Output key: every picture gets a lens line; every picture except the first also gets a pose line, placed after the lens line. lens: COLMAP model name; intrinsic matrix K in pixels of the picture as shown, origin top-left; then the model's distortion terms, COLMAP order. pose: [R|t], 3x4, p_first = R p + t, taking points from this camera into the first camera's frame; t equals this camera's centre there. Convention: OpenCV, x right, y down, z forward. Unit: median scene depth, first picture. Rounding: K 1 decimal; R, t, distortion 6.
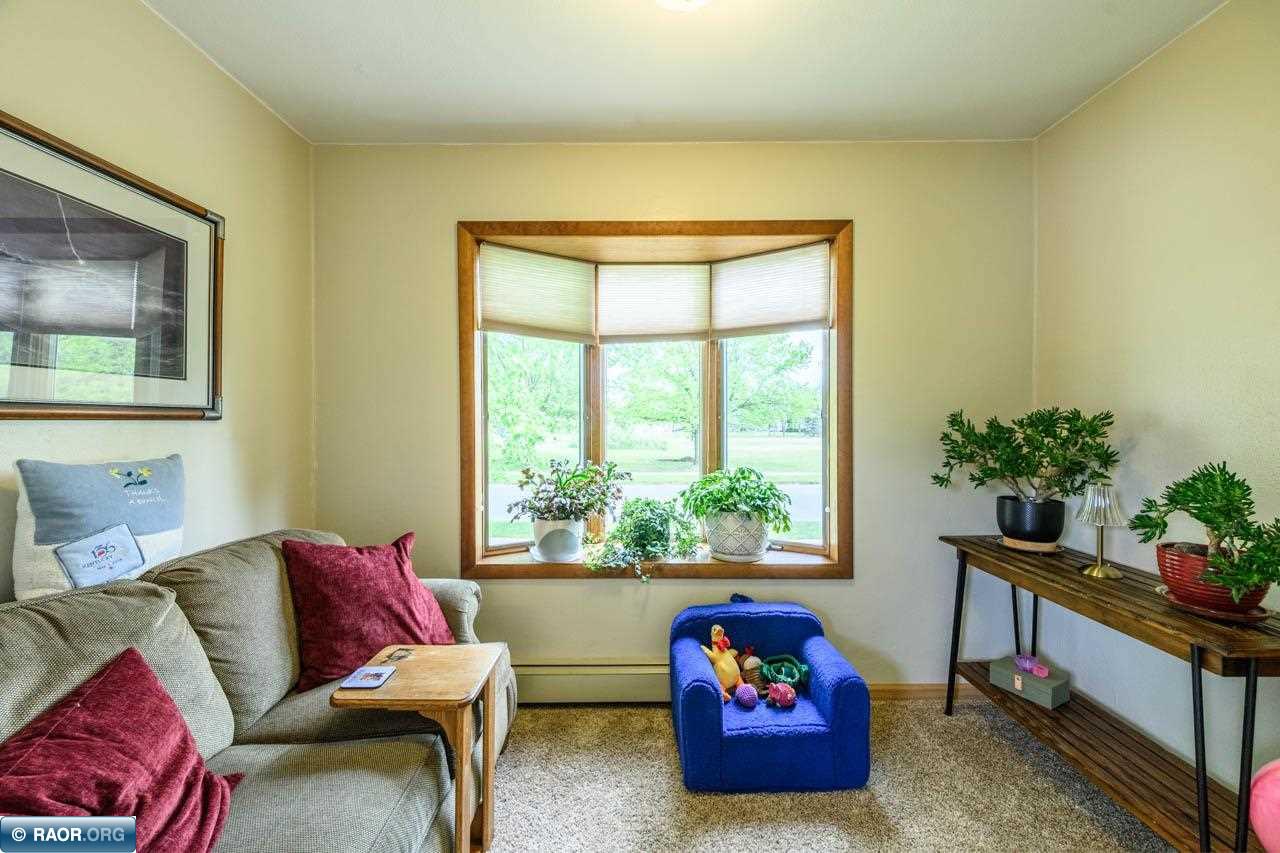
lens RADIAL K [[496.9, 0, 638.1], [0, 496.9, 415.7], [0, 0, 1]] dist [-0.001860, -0.000189]
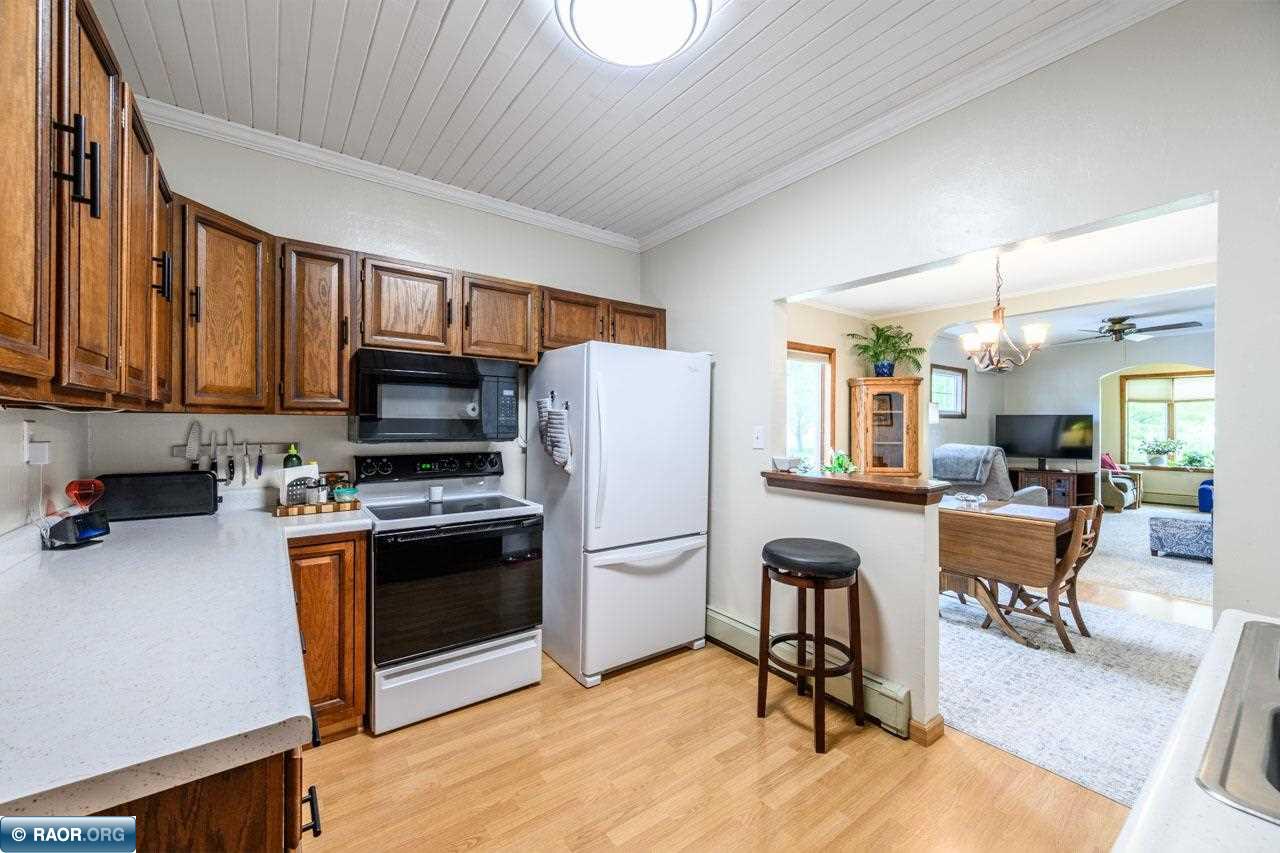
lens RADIAL K [[496.9, 0, 643.1], [0, 496.9, 422.6], [0, 0, 1]] dist [-0.001860, -0.000189]
pose [[0.593621, -0.003915, -0.804735, 0.516513], [-0.004502, 0.999956, -0.008186, 0.023628], [0.804732, 0.008482, 0.593577, -4.081212]]
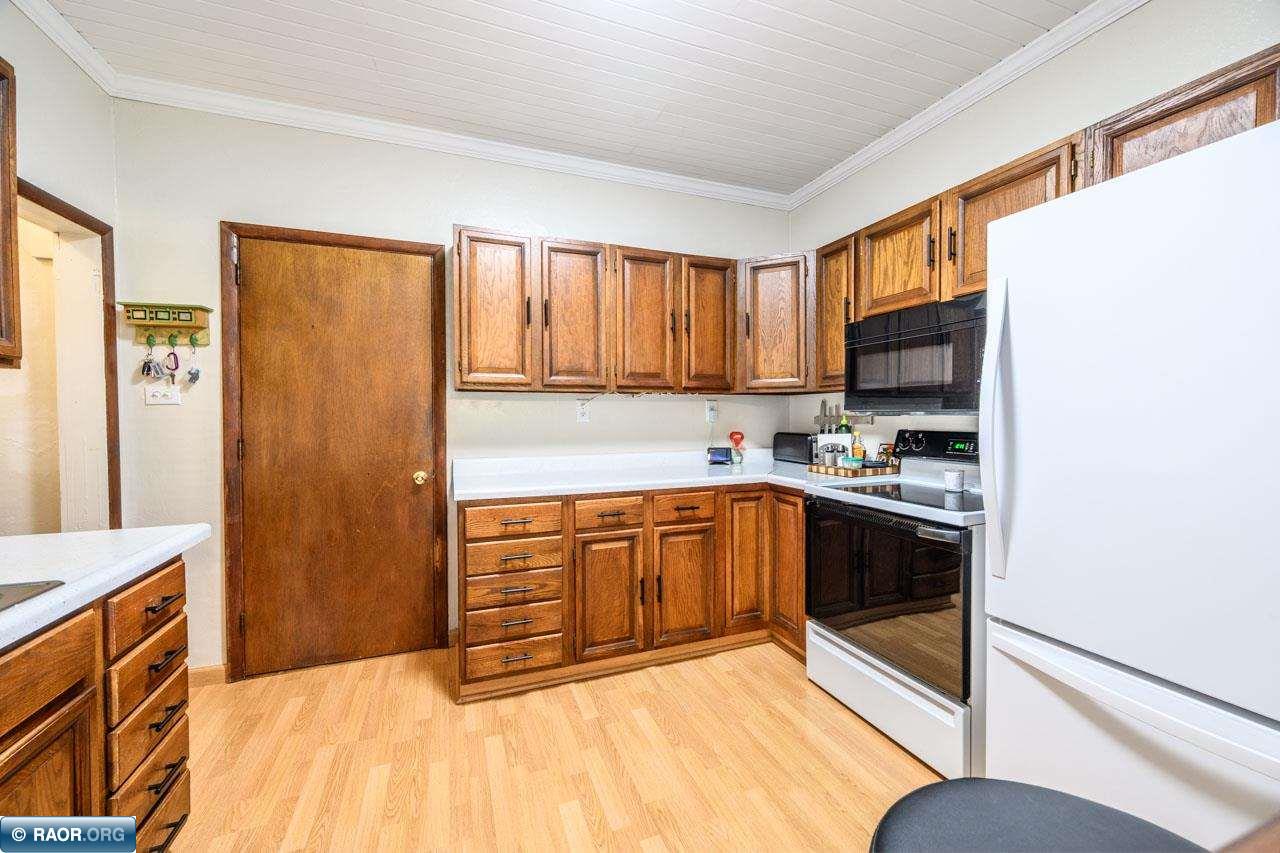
lens RADIAL K [[496.9, 0, 640.2], [0, 496.9, 425.0], [0, 0, 1]] dist [-0.001860, -0.000189]
pose [[-0.936247, 0.006224, -0.351287, 0.165881], [0.000096, 0.999848, 0.017459, 0.062677], [0.351342, 0.016312, -0.936105, -3.137797]]
